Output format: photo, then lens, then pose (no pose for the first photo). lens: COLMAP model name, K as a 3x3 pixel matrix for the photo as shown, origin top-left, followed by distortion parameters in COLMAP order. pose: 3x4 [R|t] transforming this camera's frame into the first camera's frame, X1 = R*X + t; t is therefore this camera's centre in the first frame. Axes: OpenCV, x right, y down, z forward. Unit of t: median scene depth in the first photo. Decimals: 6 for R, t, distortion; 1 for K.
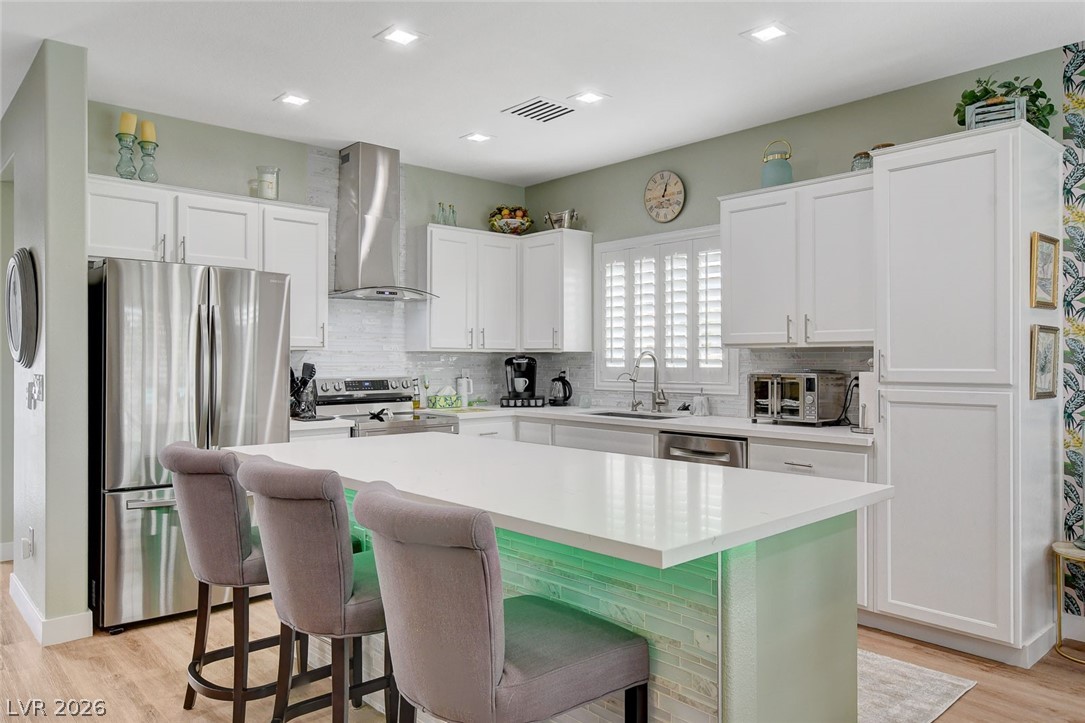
lens RADIAL K [[758.9, 0, 542.5], [0, 758.9, 361.5], [0, 0, 1]] dist [-0.005261, 0.003721]
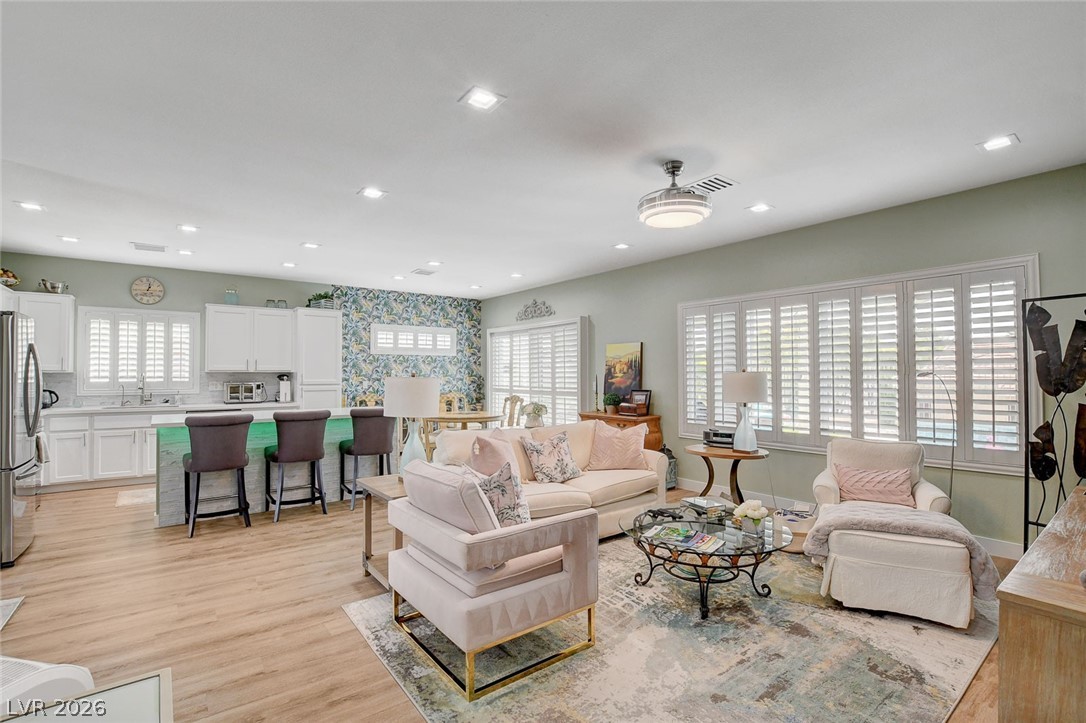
lens RADIAL K [[491.8, 0, 538.8], [0, 491.8, 366.8], [0, 0, 1]] dist [-0.027855, 0.000343]
pose [[0.080042, 0.015065, 0.996678, -0.969875], [0.002744, 0.999879, -0.015334, -0.007331], [-0.996788, 0.003962, 0.079991, -0.064070]]
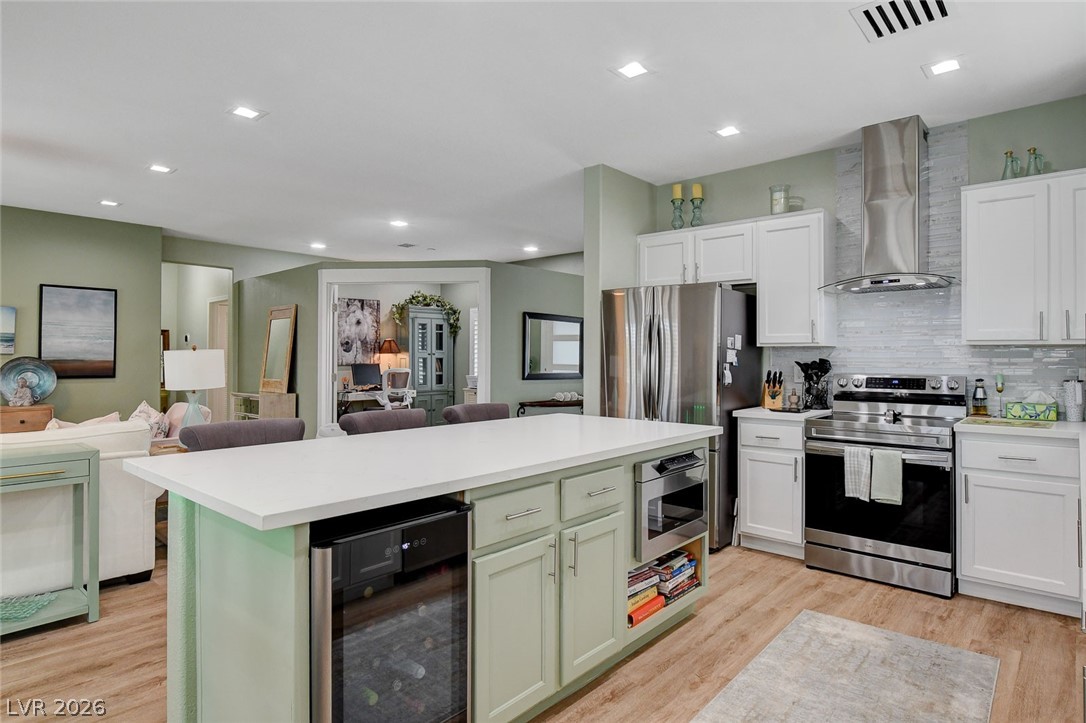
lens RADIAL K [[604.6, 0, 541.5], [0, 604.6, 344.4], [0, 0, 1]] dist [-0.016384, -0.000175]
pose [[0.101705, -0.020029, -0.994613, 0.461104], [-0.006270, 0.999765, -0.020774, 0.002342], [0.994795, 0.008349, 0.101555, 0.510919]]
